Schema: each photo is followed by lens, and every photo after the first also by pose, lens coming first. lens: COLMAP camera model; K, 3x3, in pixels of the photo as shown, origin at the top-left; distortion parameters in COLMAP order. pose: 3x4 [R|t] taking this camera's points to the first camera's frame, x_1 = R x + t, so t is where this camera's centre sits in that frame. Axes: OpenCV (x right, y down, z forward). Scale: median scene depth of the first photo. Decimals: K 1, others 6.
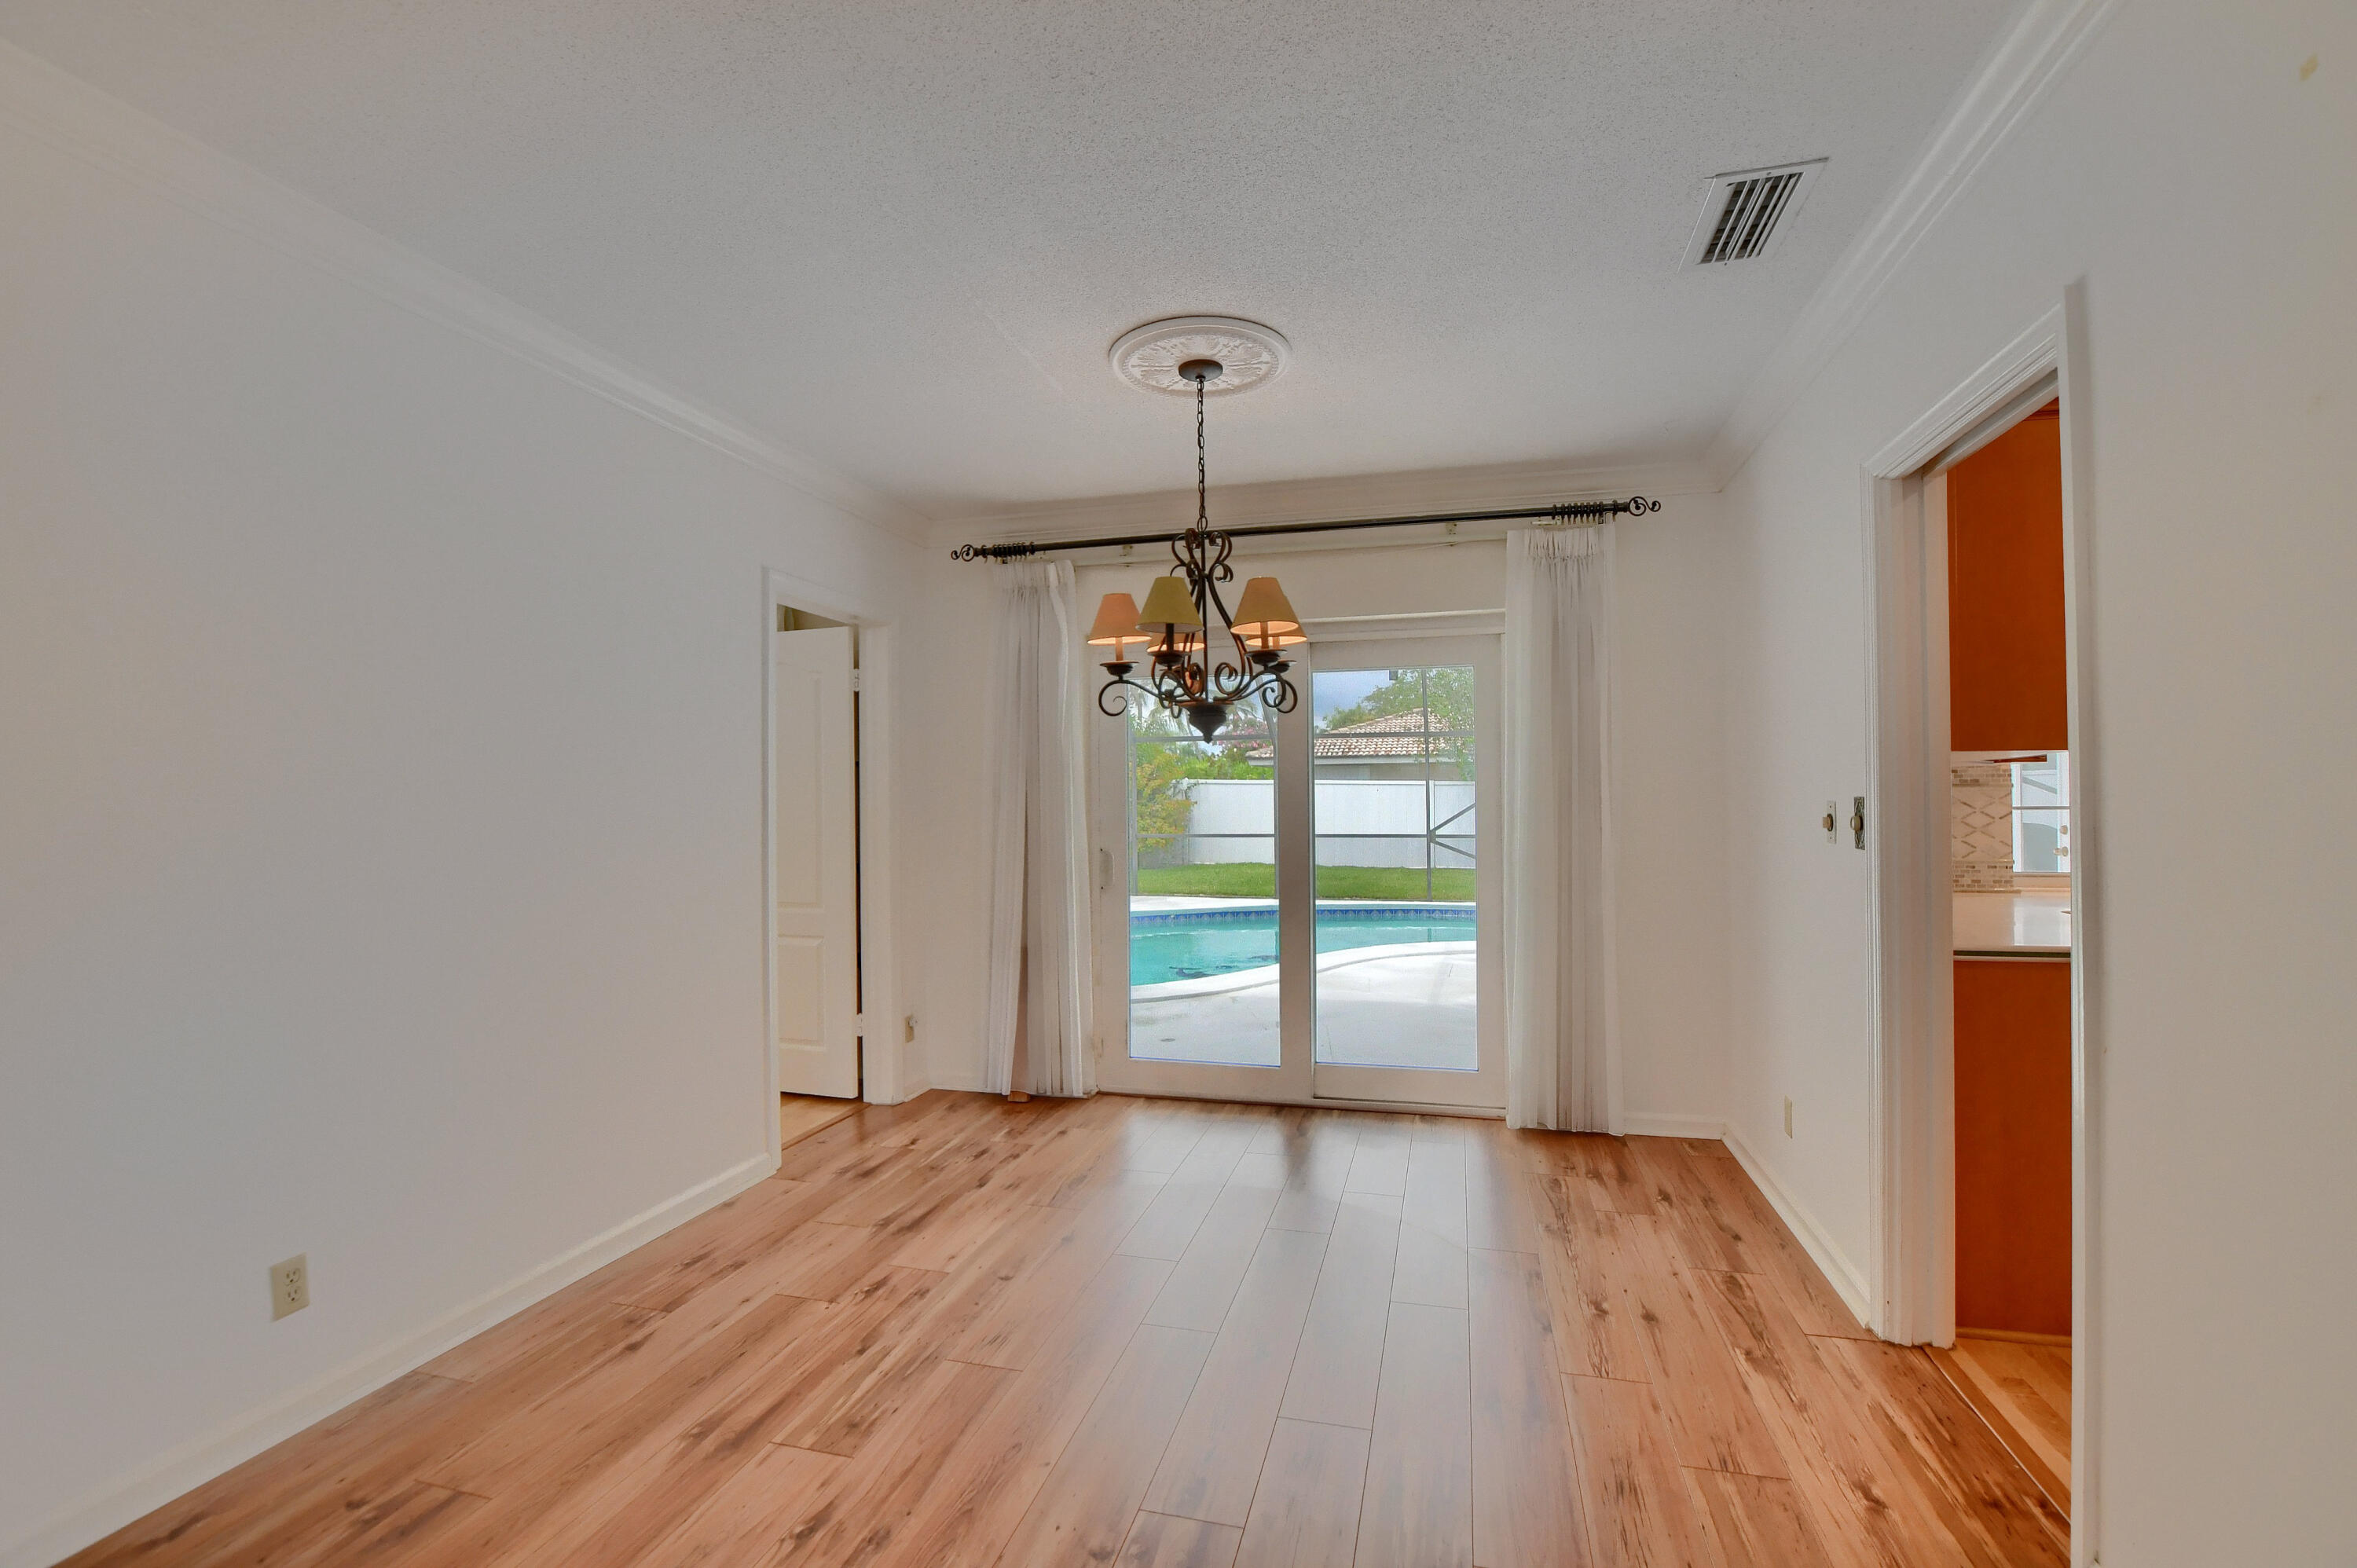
lens RADIAL K [[1040.4, 0, 1174.7], [0, 1040.4, 792.2], [0, 0, 1]] dist [-0.031844, 0.003138]
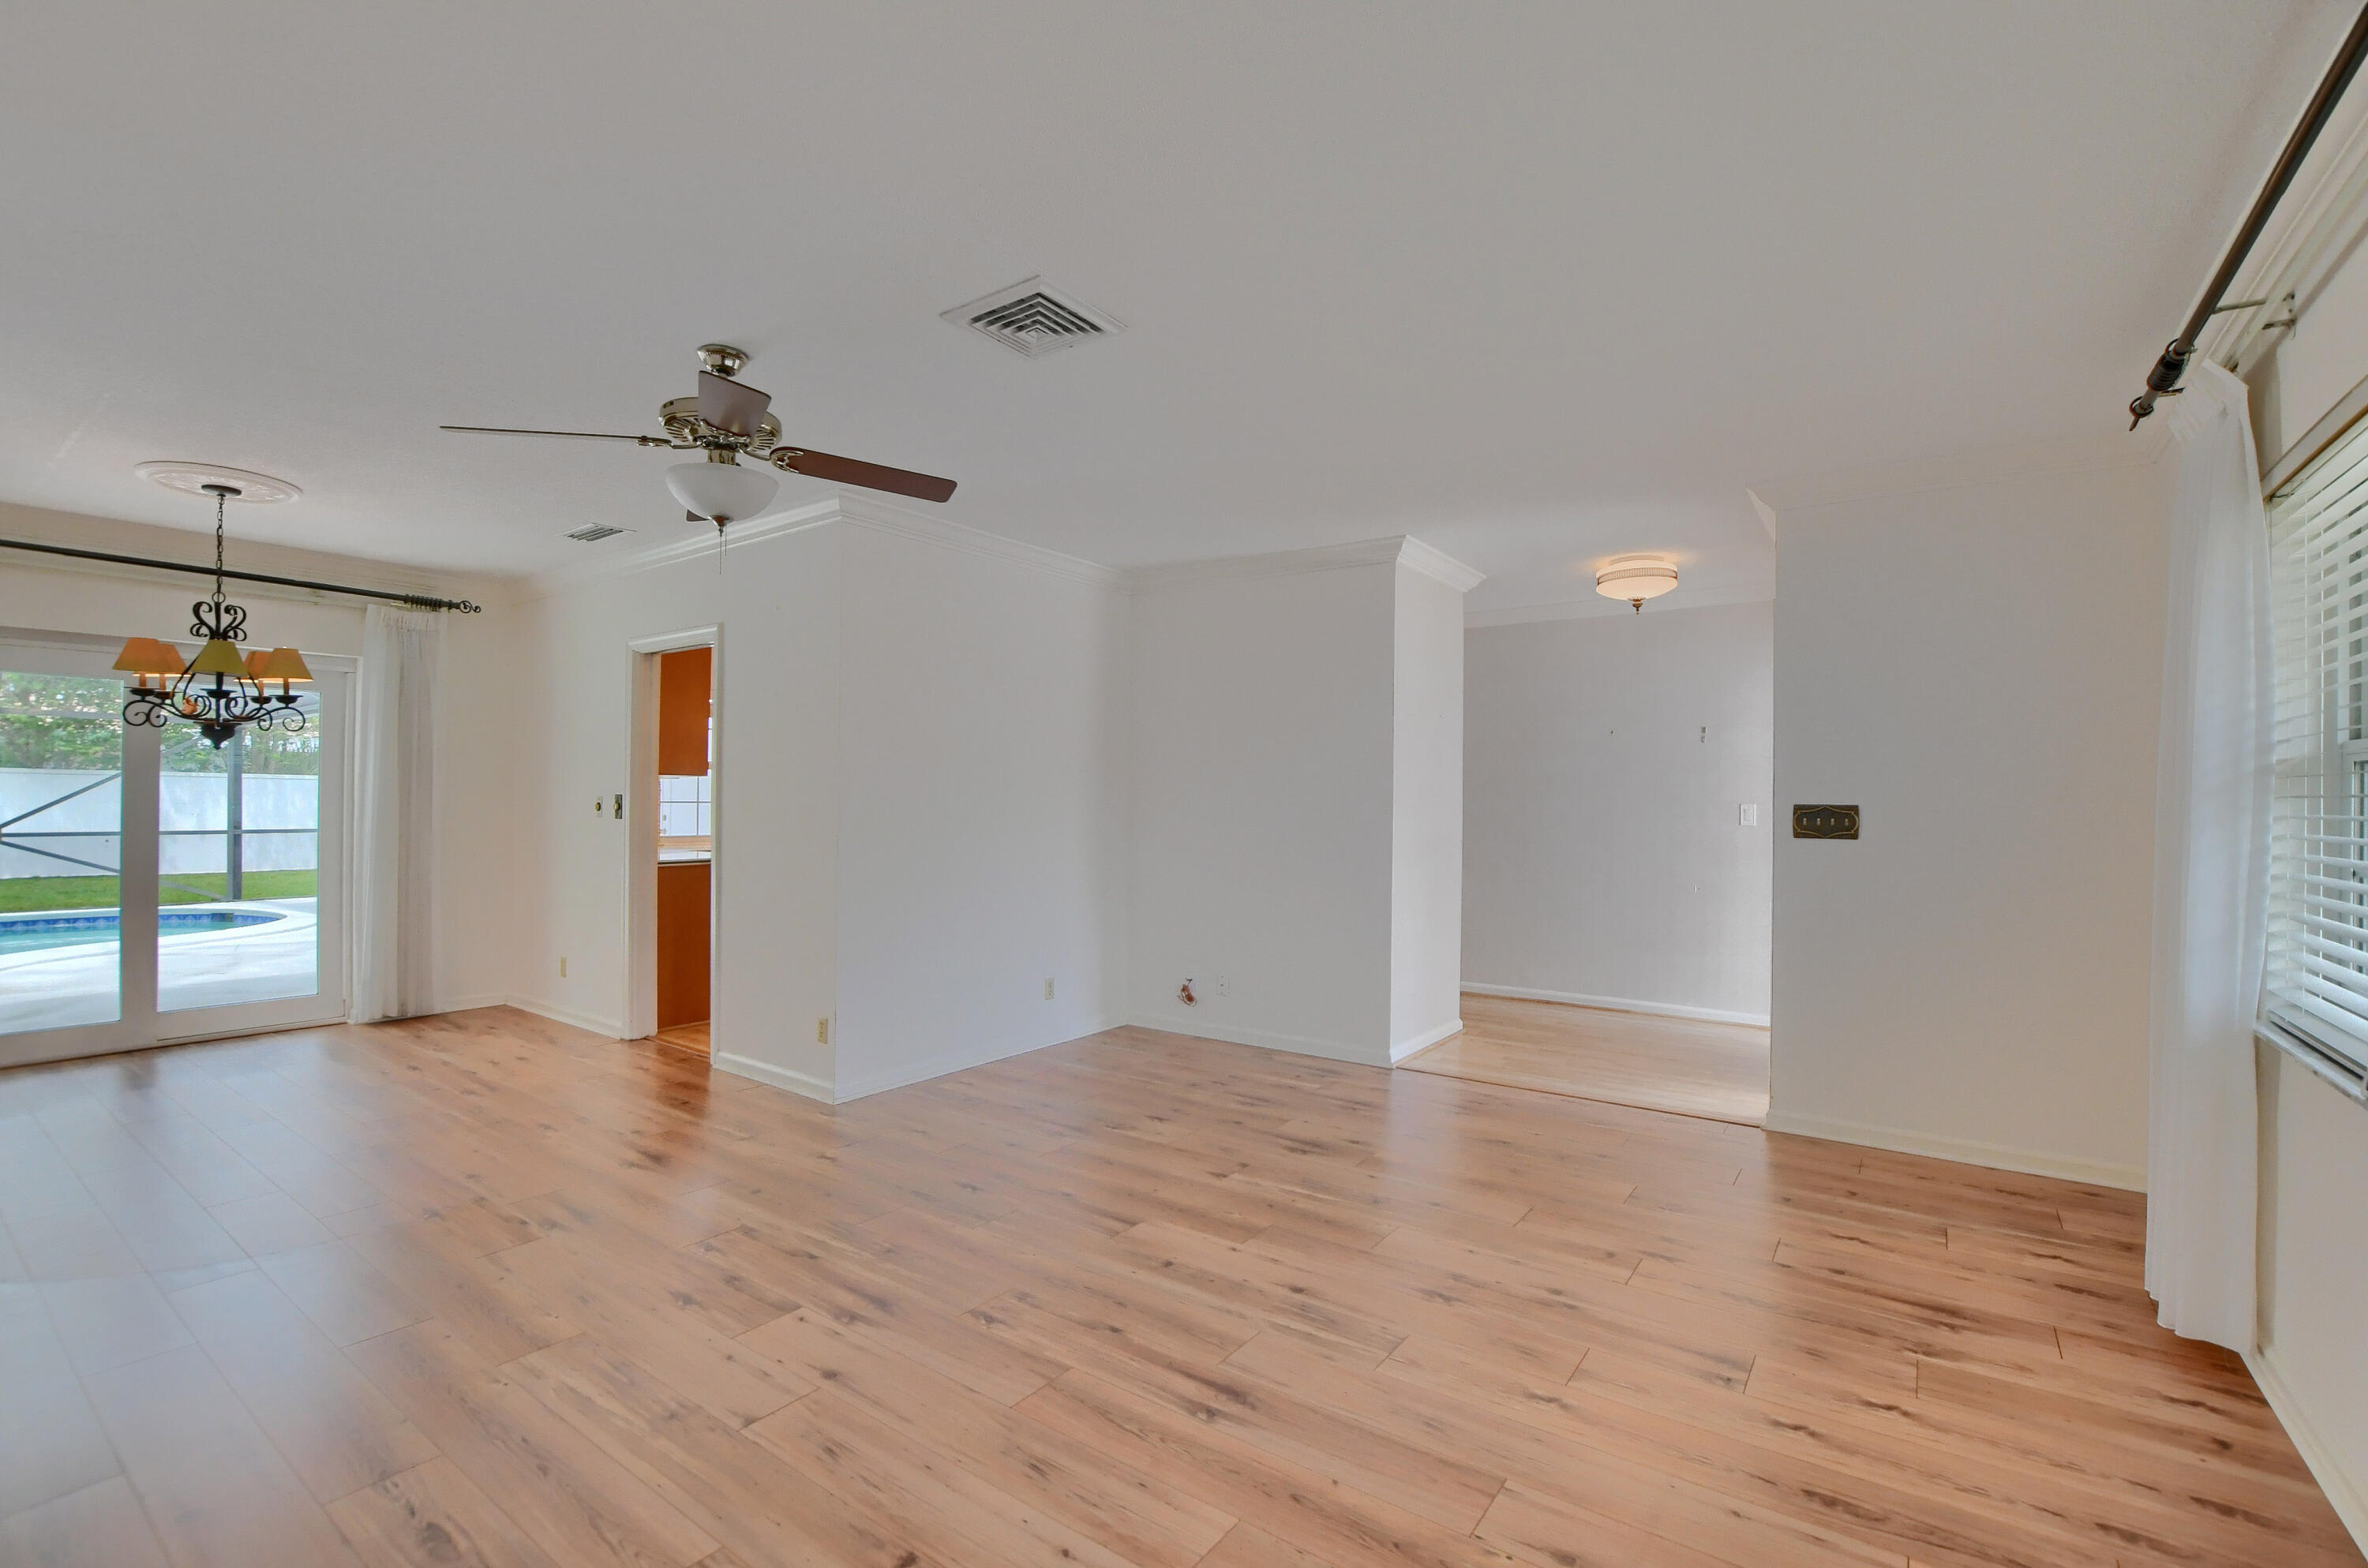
lens RADIAL K [[1045.2, 0, 1180.2], [0, 1045.2, 792.2], [0, 0, 1]] dist [-0.031844, 0.003138]
pose [[0.351975, 0.018004, 0.935836, -0.818387], [-0.018823, 0.999749, -0.012154, 0.003276], [-0.935820, -0.013337, 0.352225, -0.744217]]
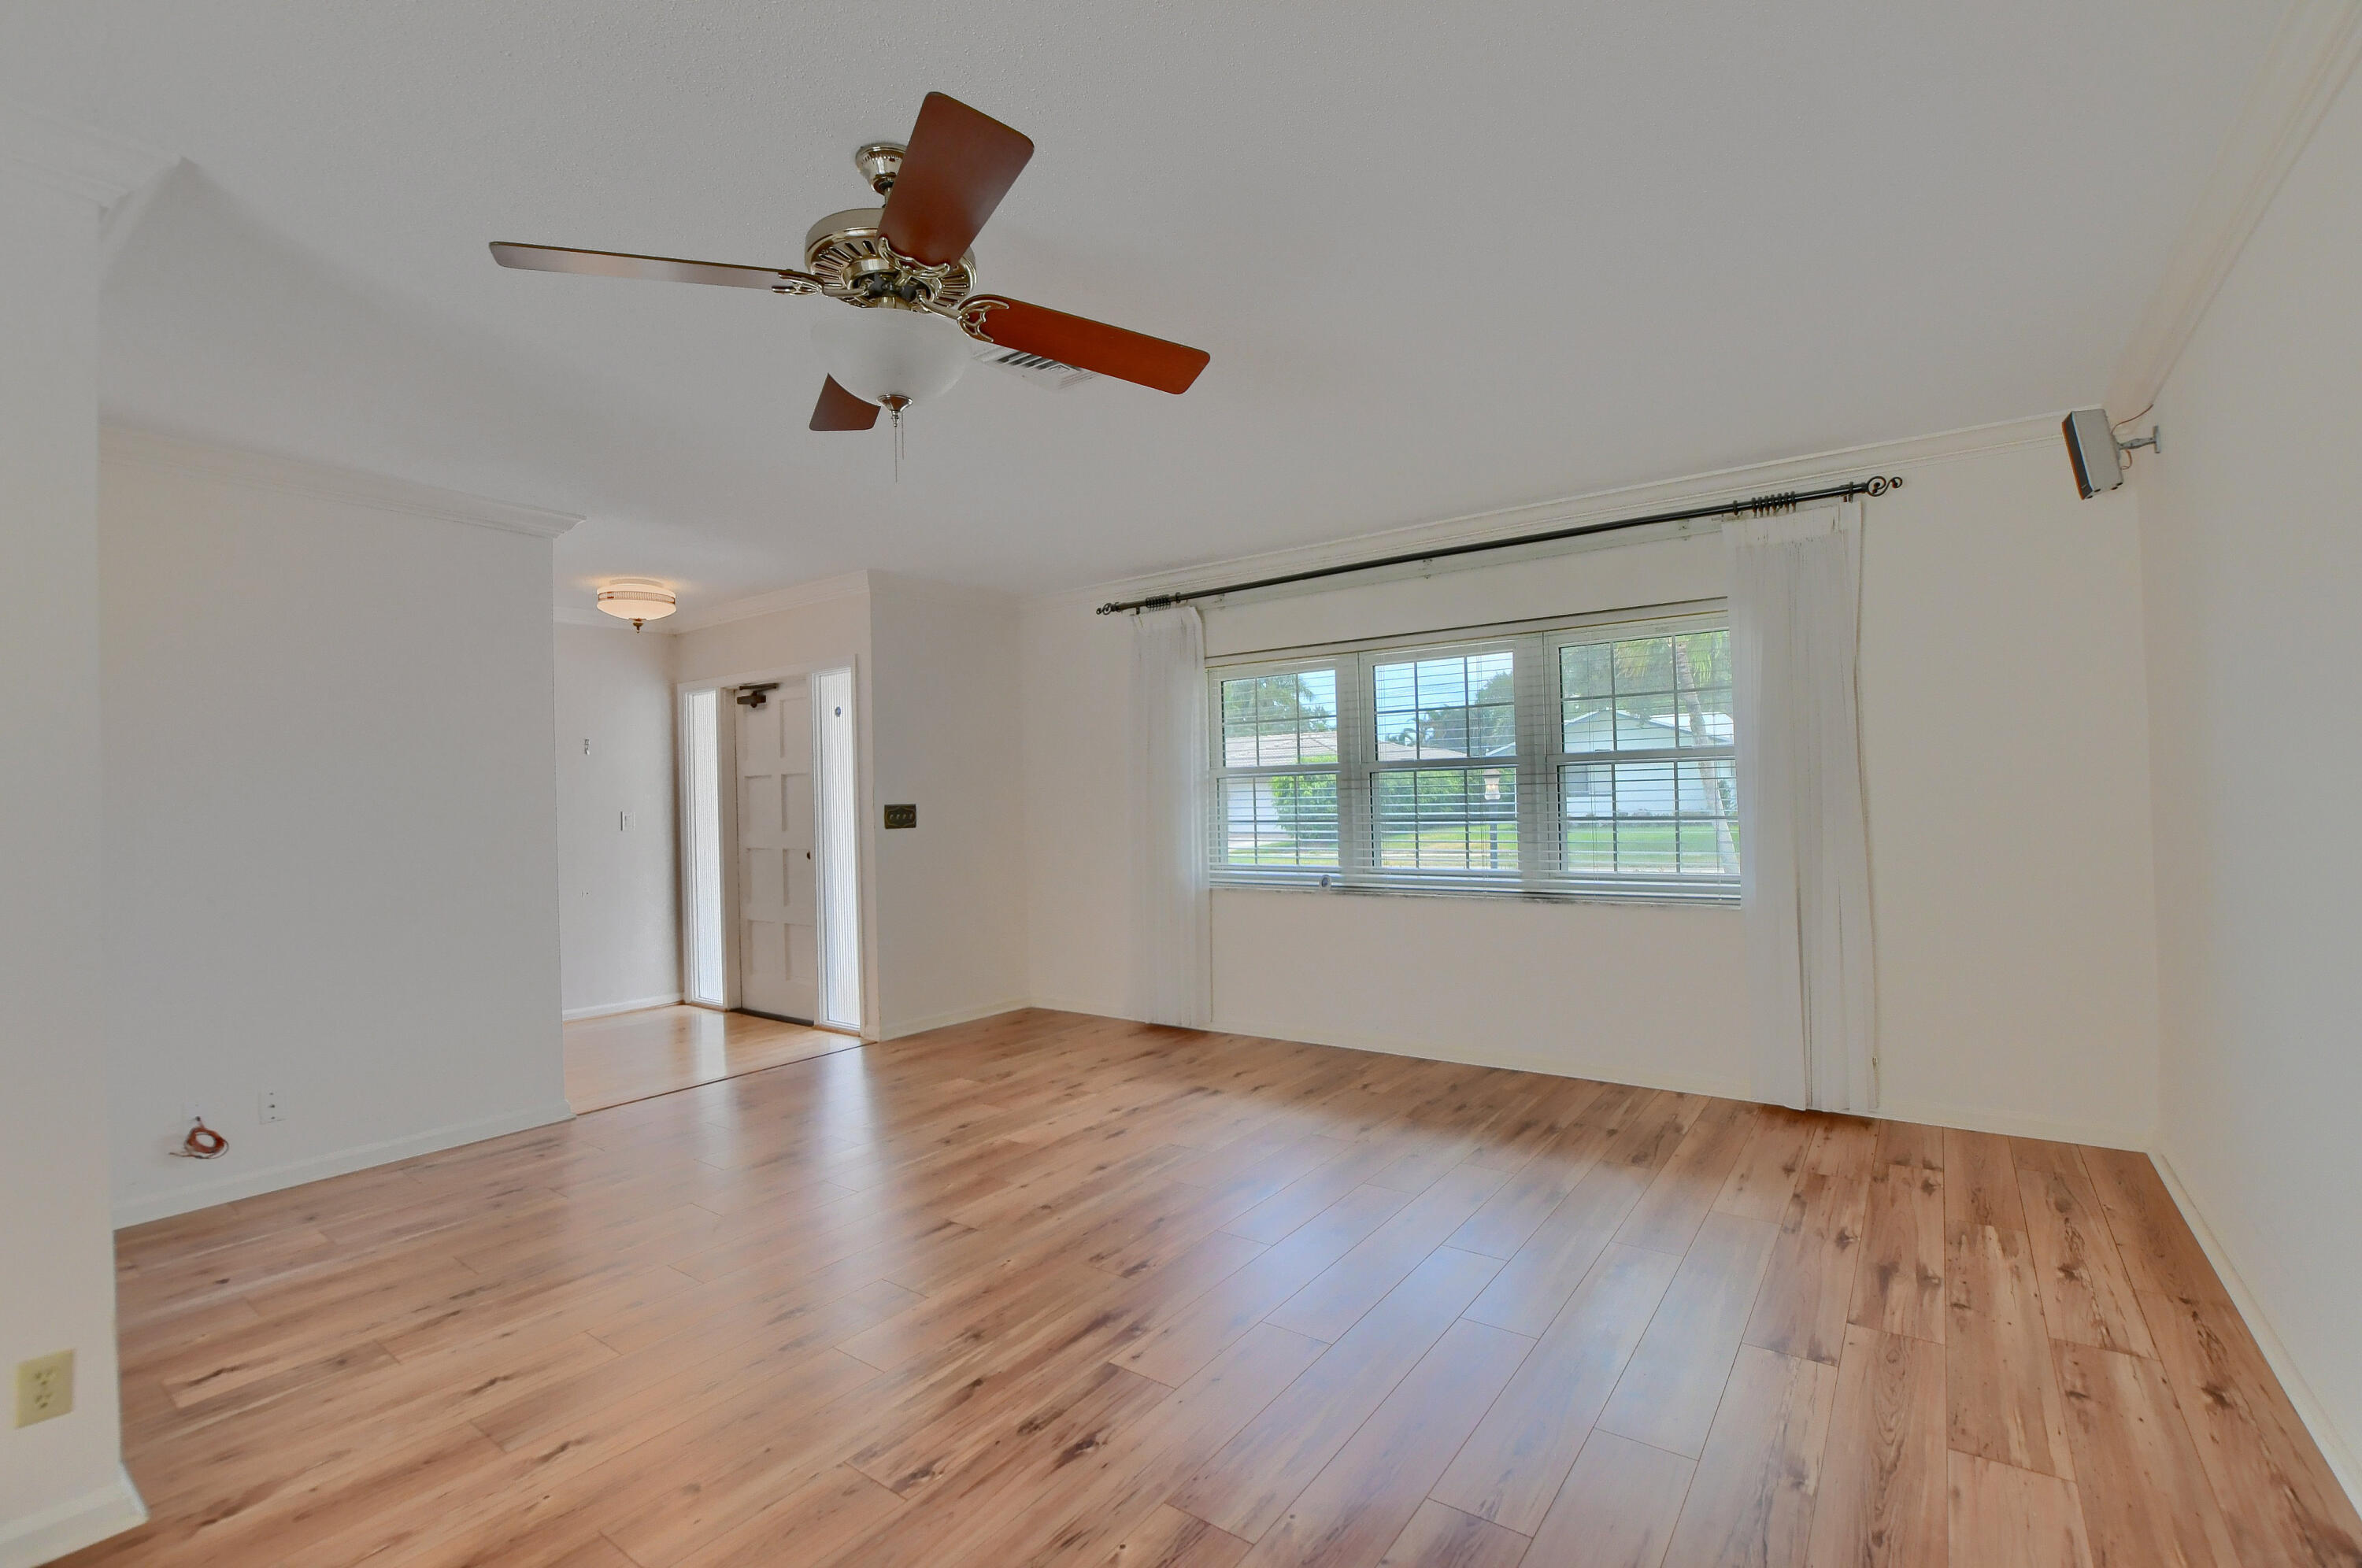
lens RADIAL K [[1042.5, 0, 1177.2], [0, 1042.5, 792.2], [0, 0, 1]] dist [-0.031844, 0.003138]
pose [[-0.932894, 0.033696, 0.358571, -0.450195], [0.030531, 0.999429, -0.014488, 0.008059], [-0.358855, -0.002568, -0.933390, 0.597397]]
